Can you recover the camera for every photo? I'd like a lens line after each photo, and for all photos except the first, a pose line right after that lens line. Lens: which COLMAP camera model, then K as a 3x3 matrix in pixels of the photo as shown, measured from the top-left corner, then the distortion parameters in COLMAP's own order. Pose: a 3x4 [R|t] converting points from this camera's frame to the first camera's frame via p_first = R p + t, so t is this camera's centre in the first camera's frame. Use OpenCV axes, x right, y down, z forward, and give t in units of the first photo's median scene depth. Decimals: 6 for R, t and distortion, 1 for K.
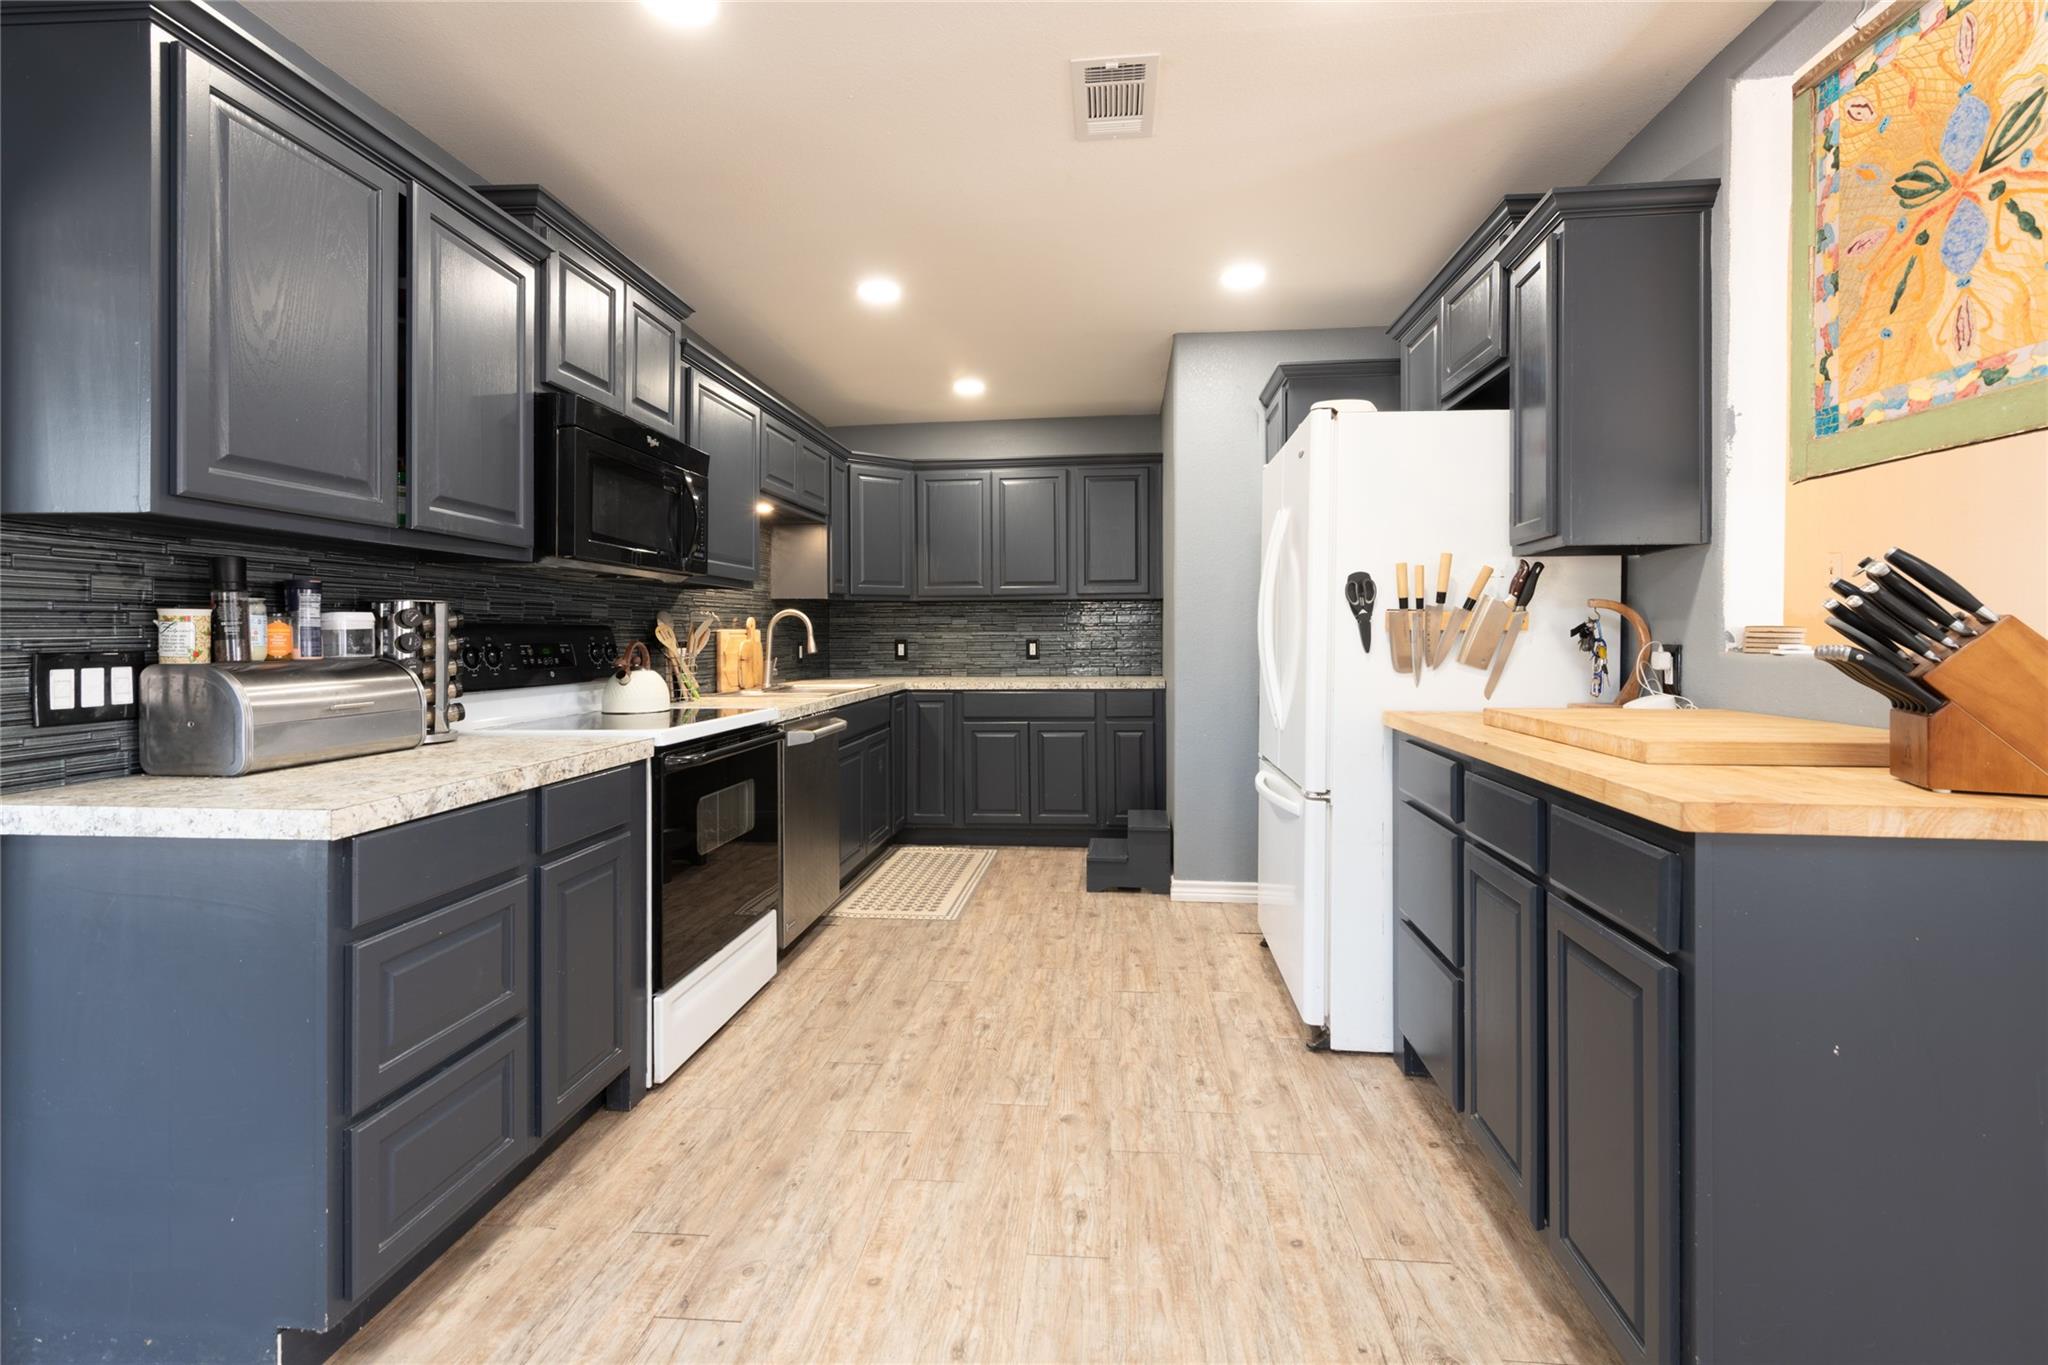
lens RADIAL K [[940.0, 0, 1034.3], [0, 940.0, 629.3], [0, 0, 1]] dist [0.018198, -0.000486]
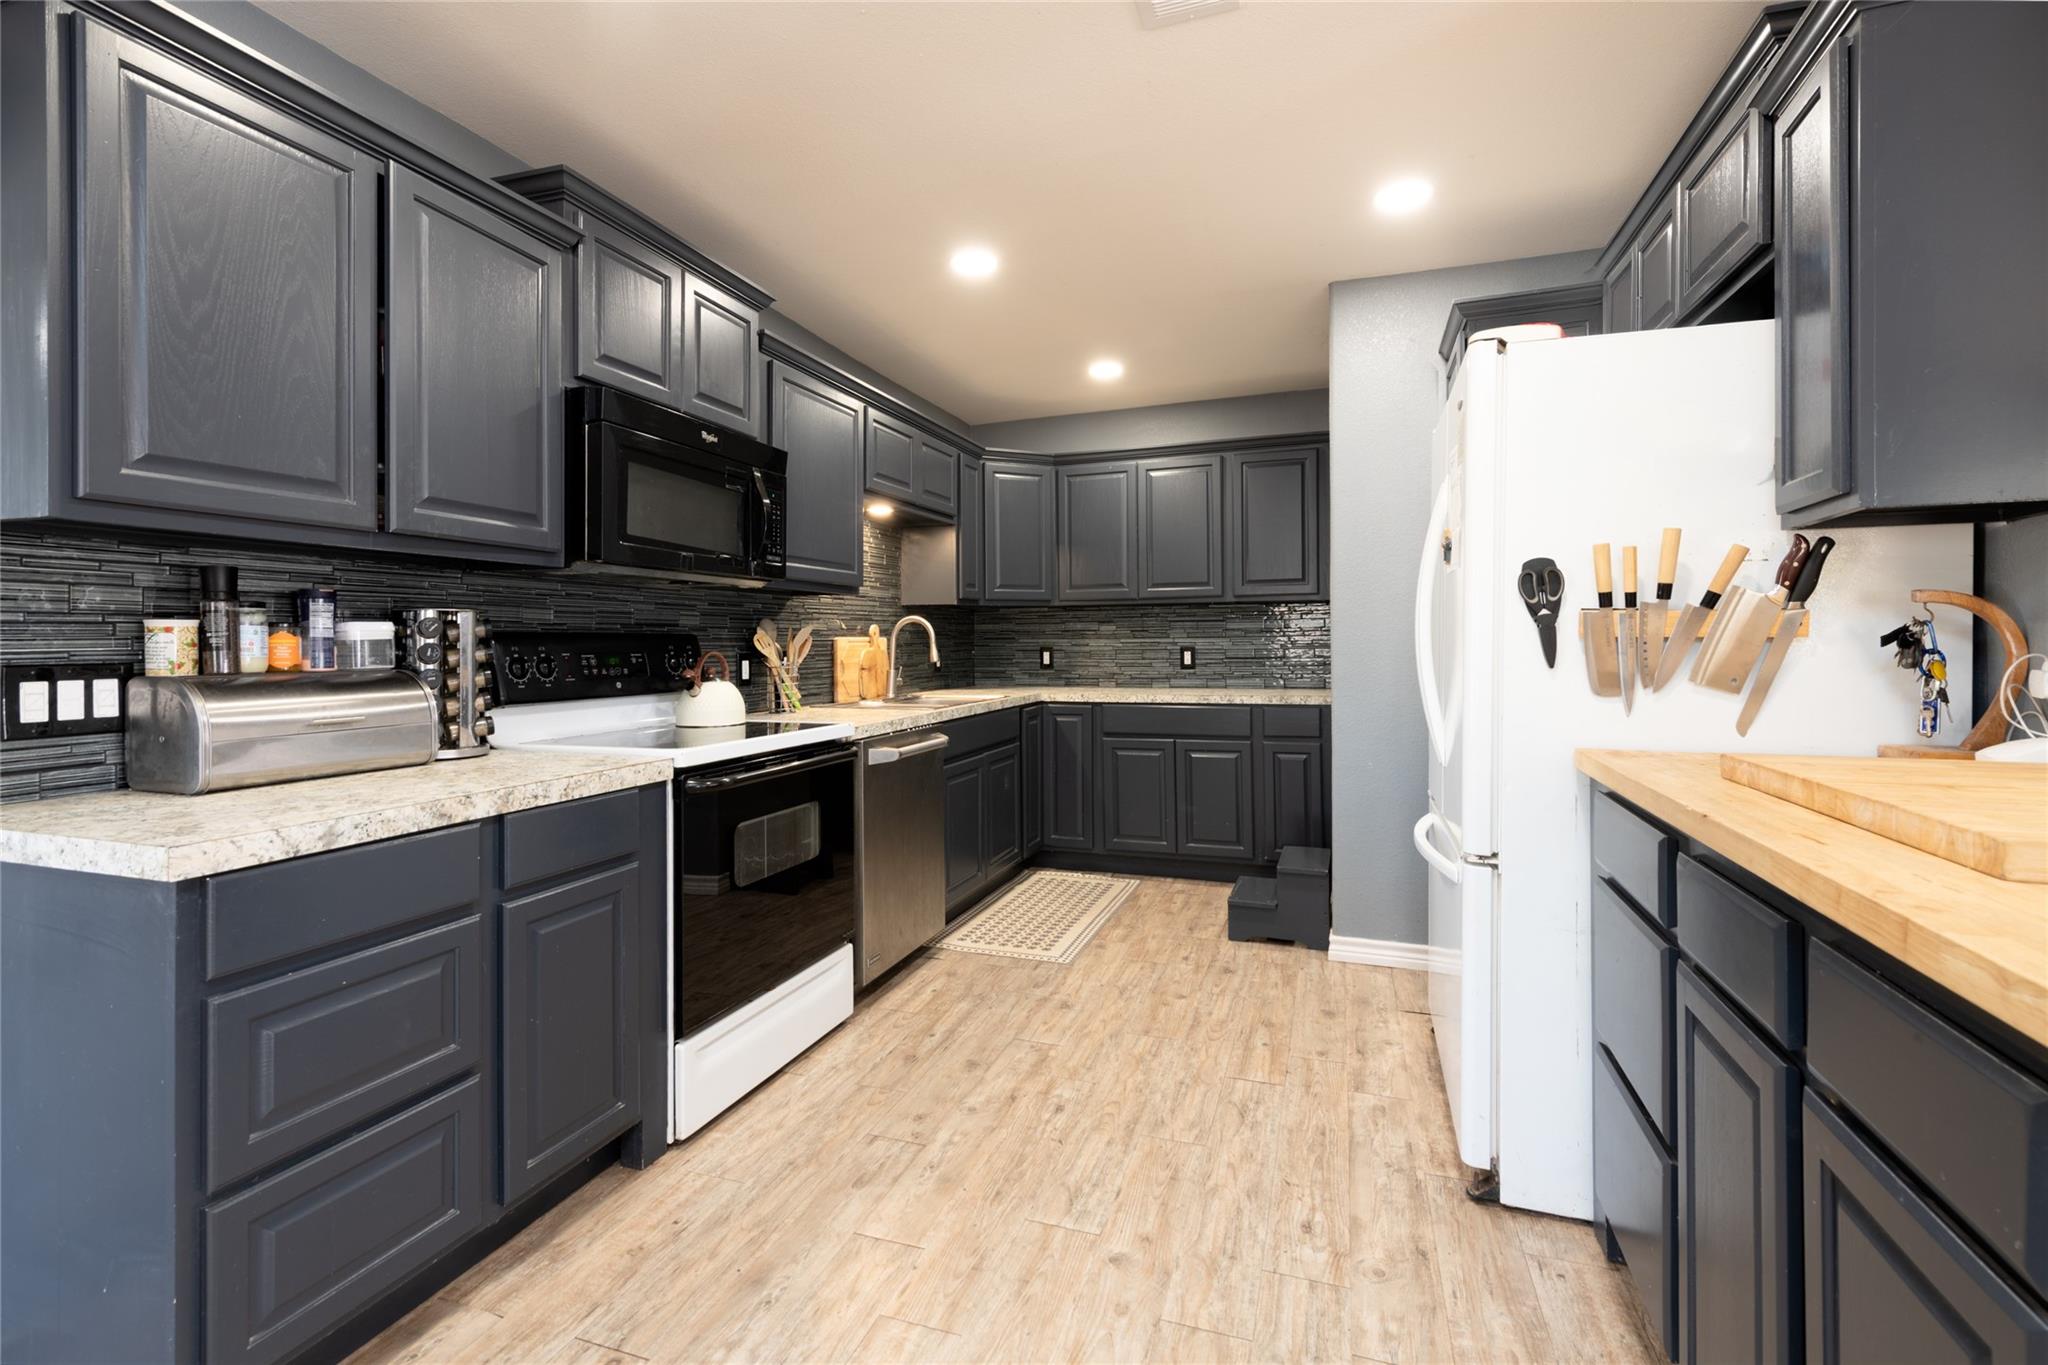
lens RADIAL K [[935.3, 0, 1021.9], [0, 935.3, 632.8], [0, 0, 1]] dist [0.020769, -0.007546]
pose [[0.970091, -0.003751, -0.242712, 0.139421], [0.003115, 0.999991, -0.003003, -0.001741], [0.242721, 0.002157, 0.970094, 0.201524]]
